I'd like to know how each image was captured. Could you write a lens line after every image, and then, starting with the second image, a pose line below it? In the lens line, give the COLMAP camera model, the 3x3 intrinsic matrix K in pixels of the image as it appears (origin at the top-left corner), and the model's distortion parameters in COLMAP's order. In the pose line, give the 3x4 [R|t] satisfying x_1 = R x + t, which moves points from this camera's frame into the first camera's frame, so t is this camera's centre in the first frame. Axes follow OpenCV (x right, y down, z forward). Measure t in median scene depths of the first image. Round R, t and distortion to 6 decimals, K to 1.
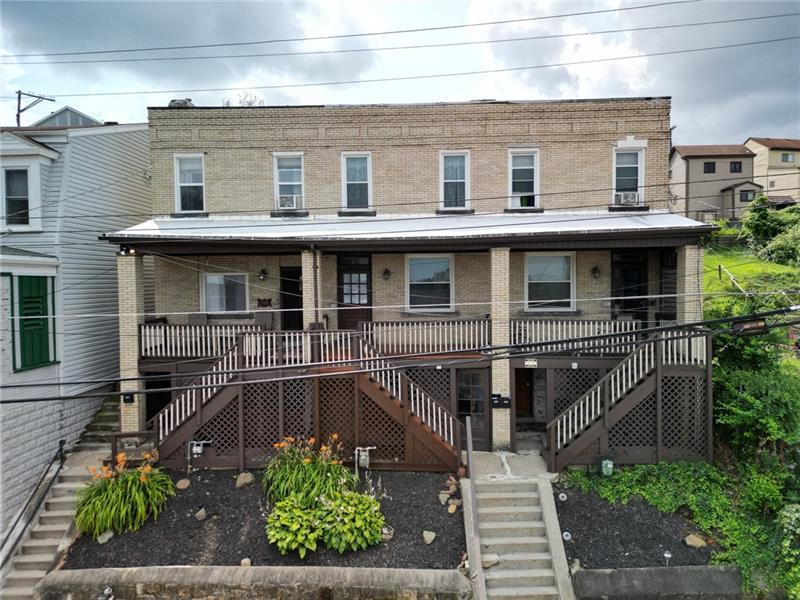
lens RADIAL K [[552.1, 0, 400.2], [0, 552.1, 300.3], [0, 0, 1]] dist [0.069478, -0.059791]
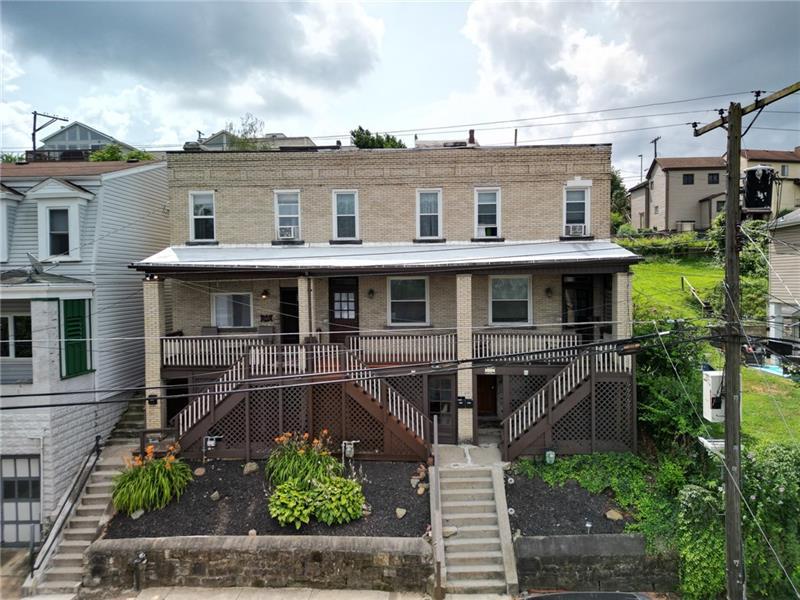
lens RADIAL K [[552.1, 0, 400.8], [0, 552.1, 300.4], [0, 0, 1]] dist [0.069478, -0.059791]
pose [[0.999998, -0.001023, 0.001407, 0.041909], [0.001023, 0.999999, -0.000330, -0.037991], [-0.001407, 0.000331, 0.999999, -0.194007]]
